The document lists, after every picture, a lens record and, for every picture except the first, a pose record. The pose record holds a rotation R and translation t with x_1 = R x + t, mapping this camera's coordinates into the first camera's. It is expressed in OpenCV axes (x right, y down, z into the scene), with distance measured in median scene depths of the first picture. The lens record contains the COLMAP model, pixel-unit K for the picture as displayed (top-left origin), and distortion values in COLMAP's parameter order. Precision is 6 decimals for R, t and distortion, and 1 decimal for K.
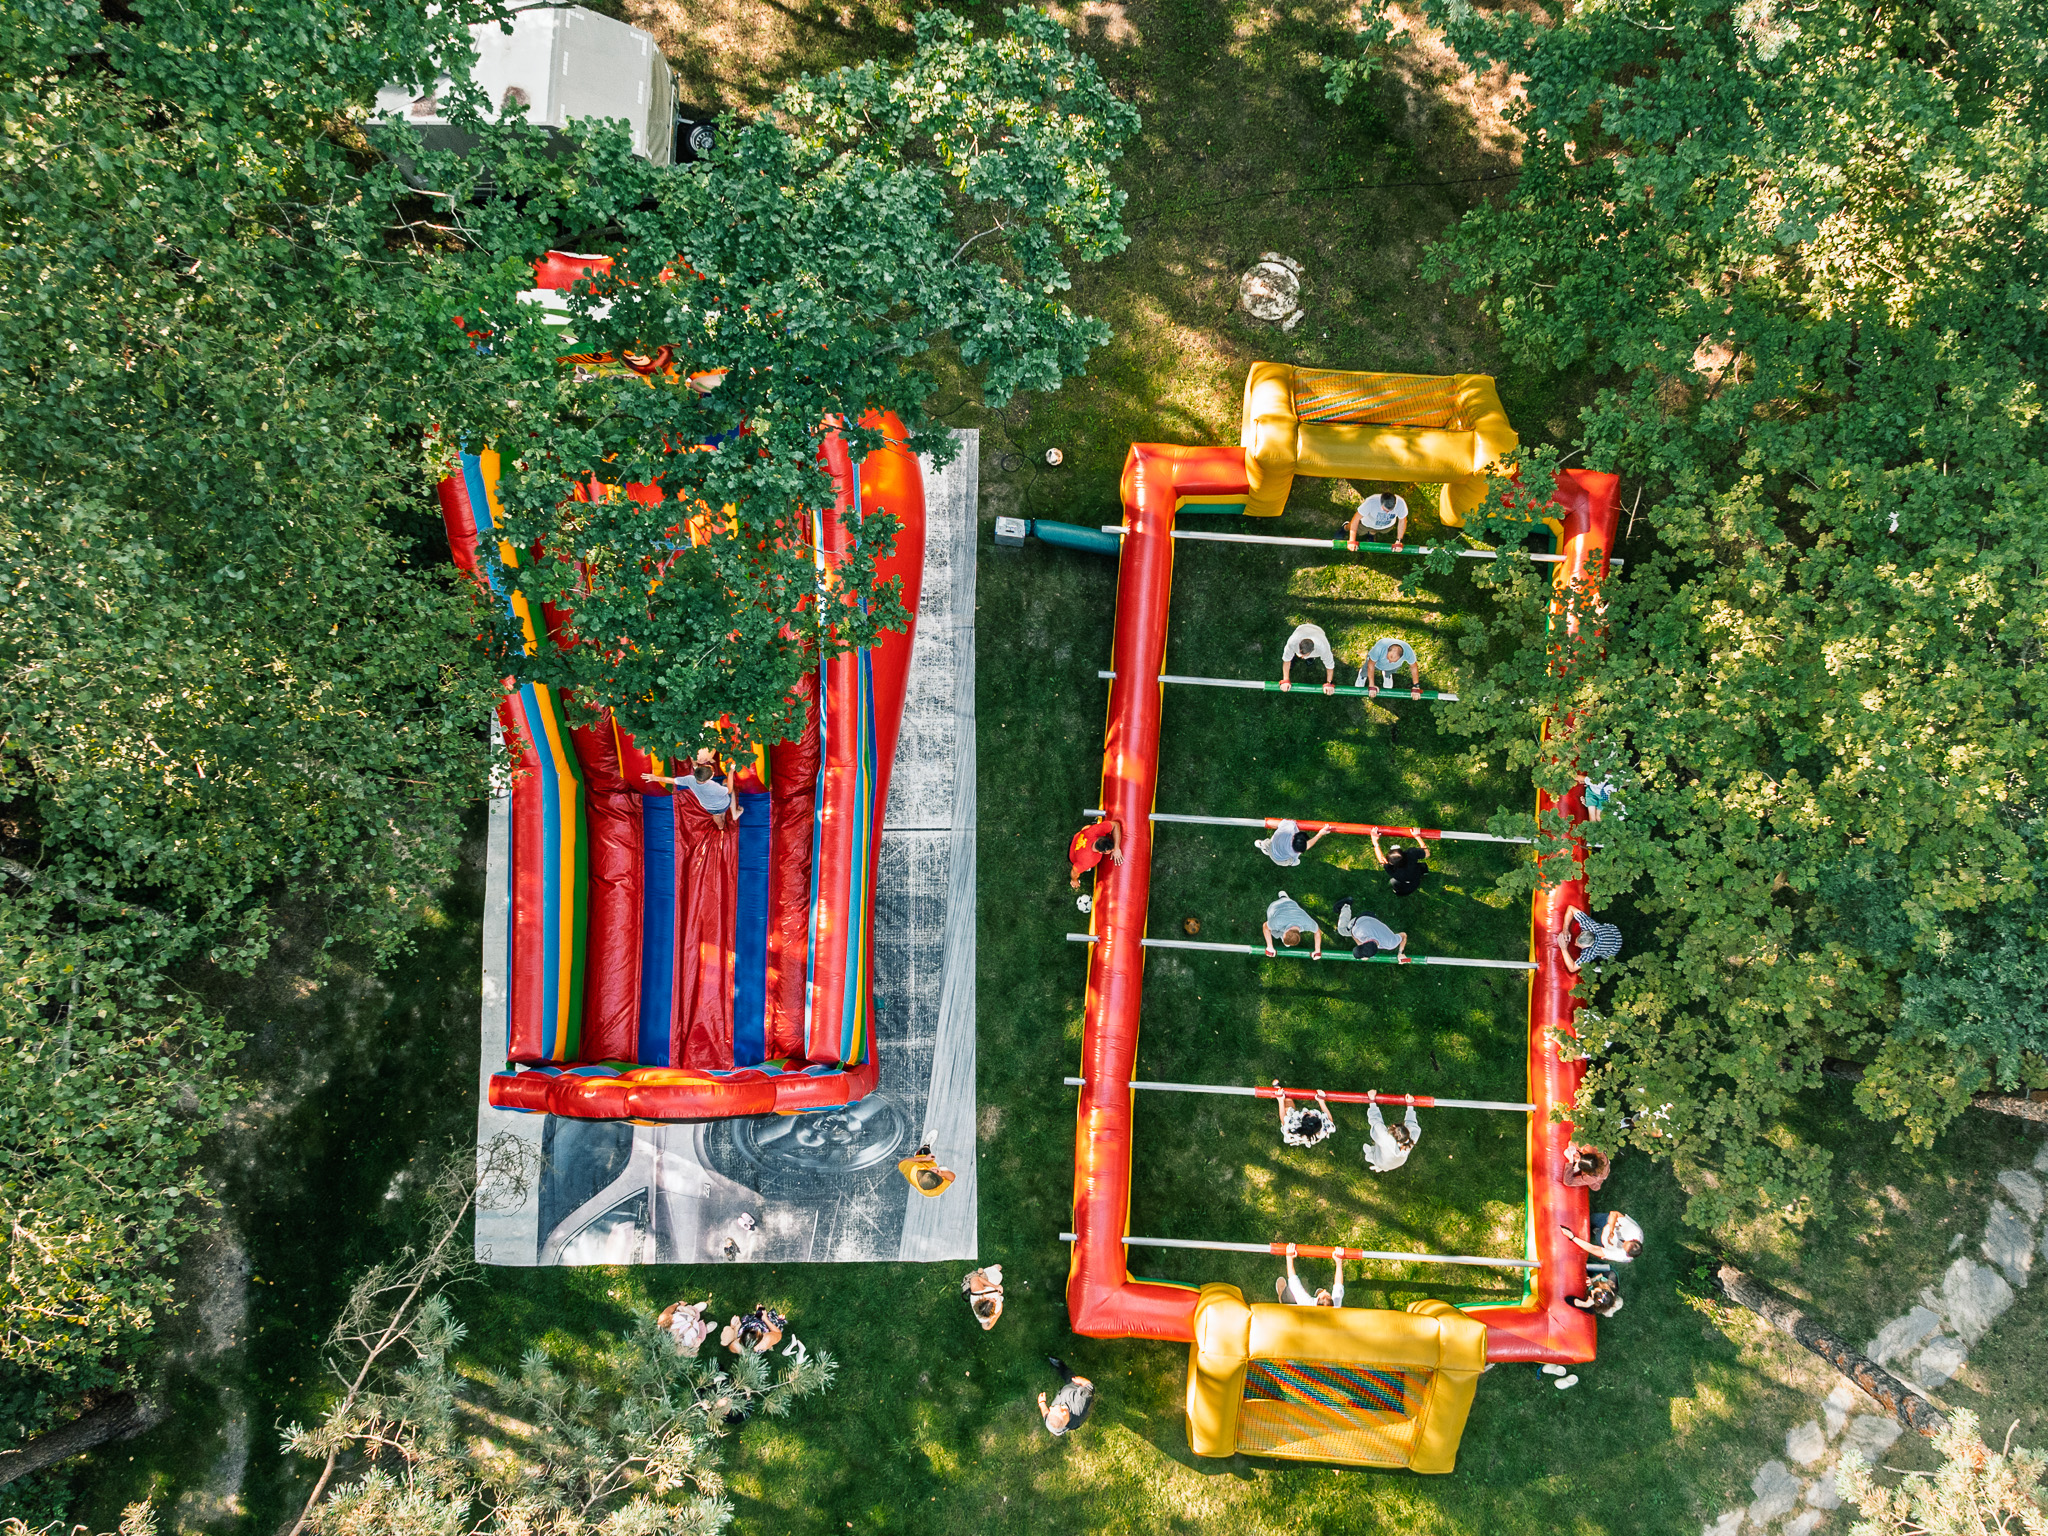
lens RADIAL K [[1908.7, 0, 1095.7], [0, 1908.7, 767.8], [0, 0, 1]] dist [0.006324, 0.006335]
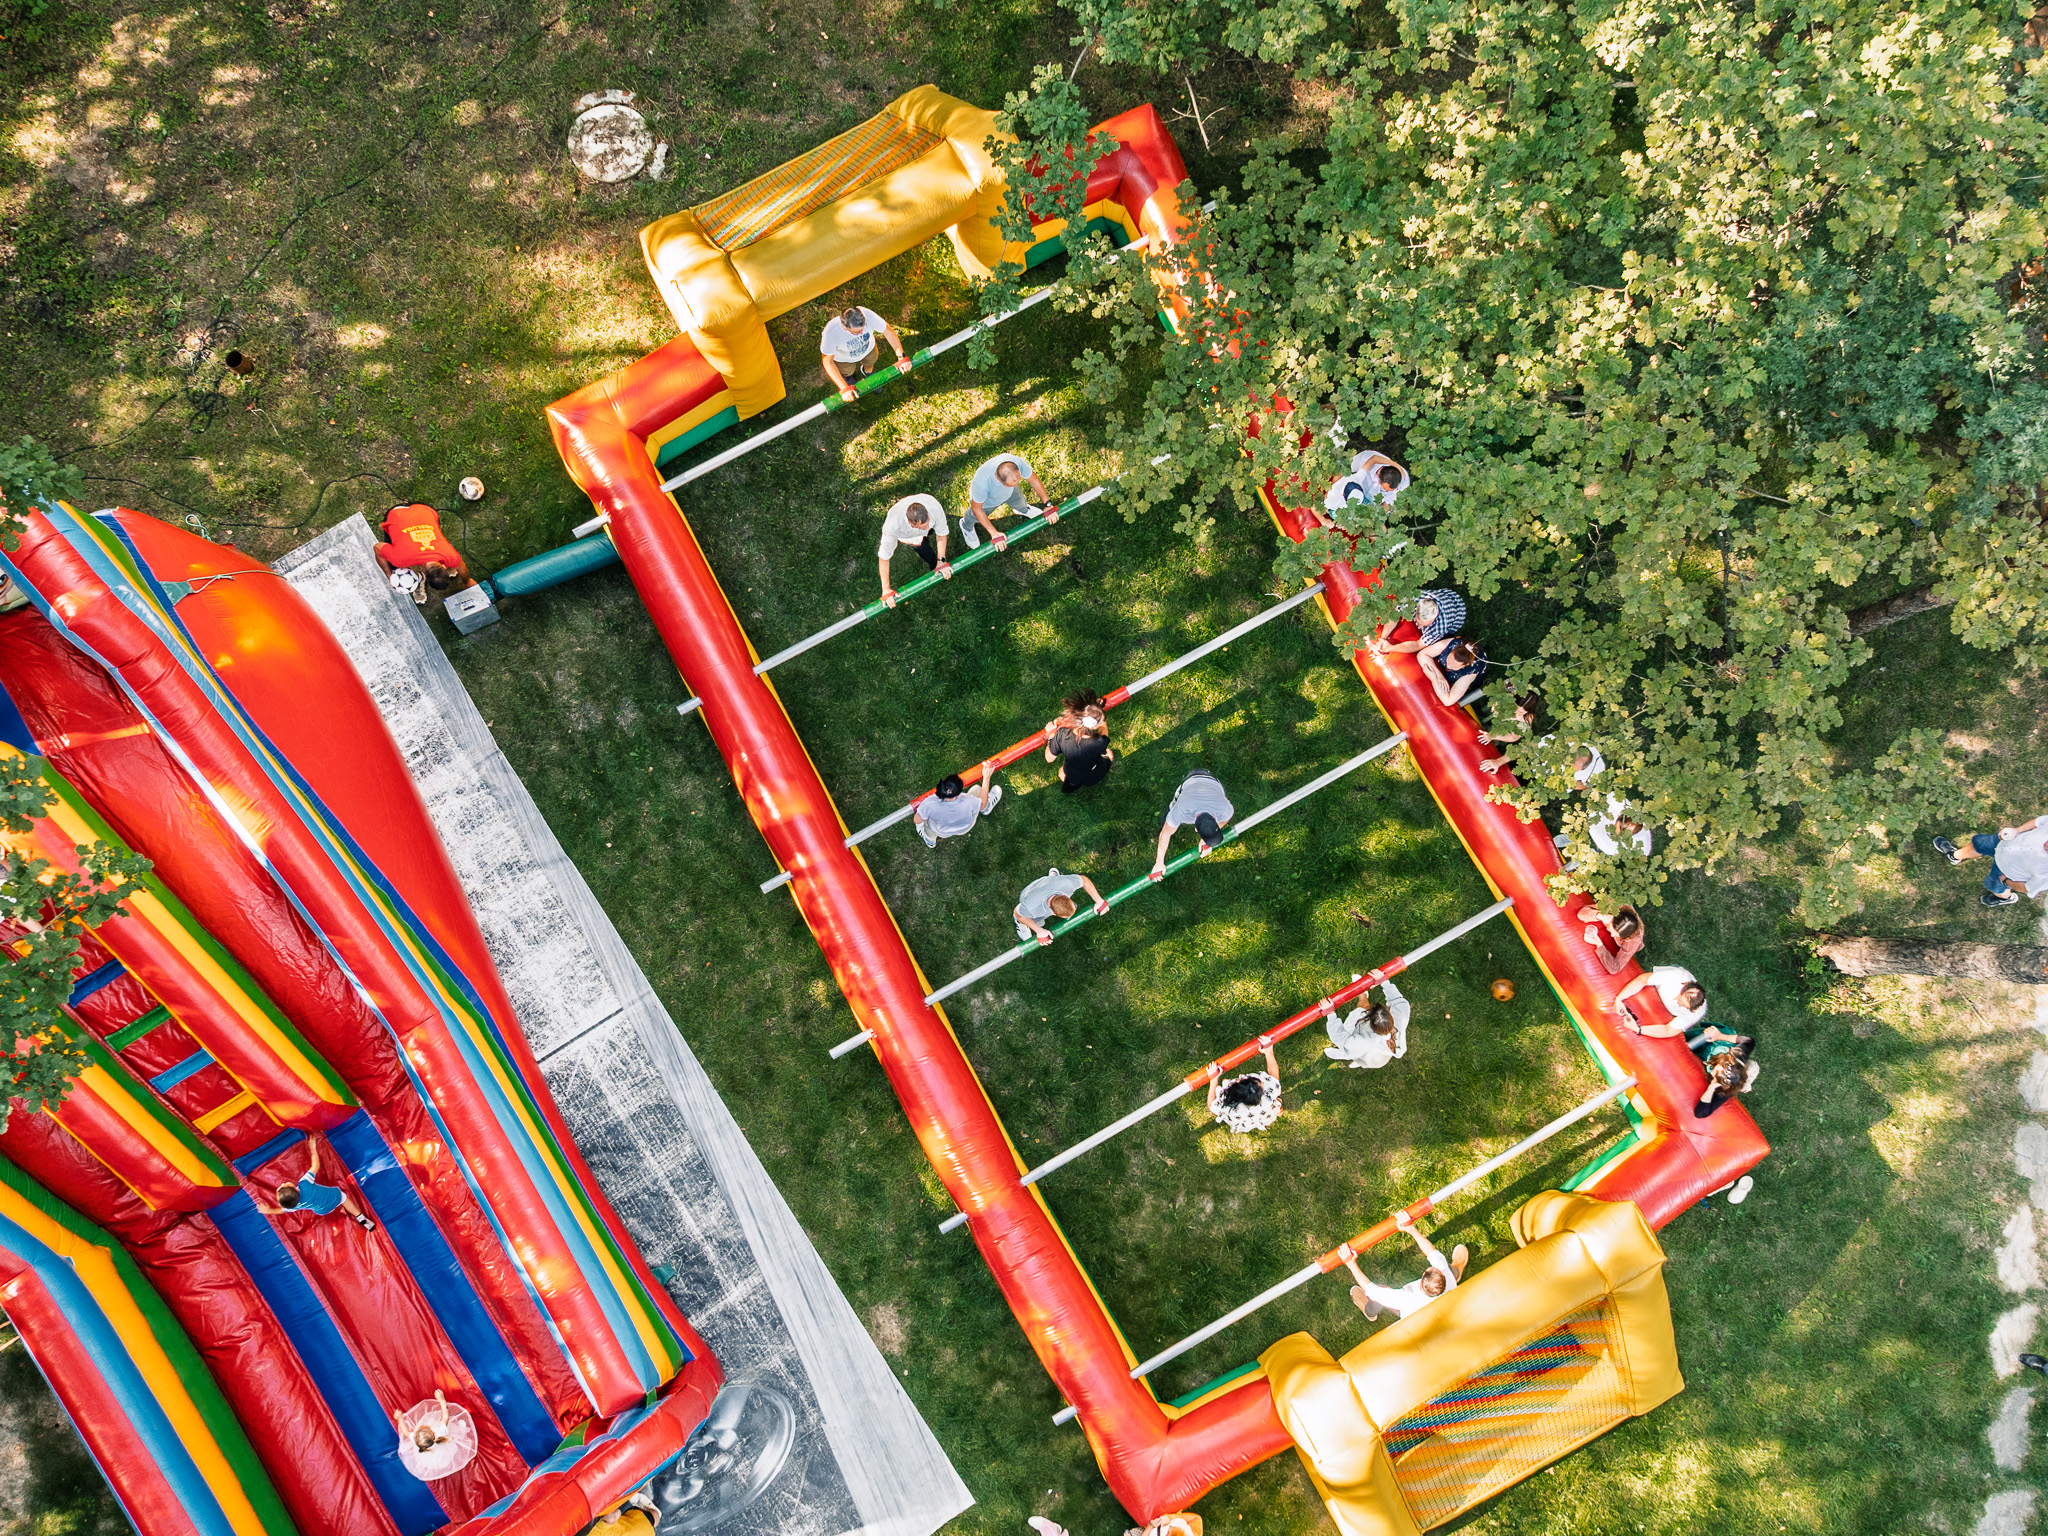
lens RADIAL K [[1908.7, 0, 1095.7], [0, 1908.7, 767.8], [0, 0, 1]] dist [0.006324, 0.006335]
pose [[0.838241, -0.529541, 0.130143, 0.027356], [0.528400, 0.847747, 0.046030, 0.017198], [-0.134703, 0.030183, 0.990426, 0.281985]]
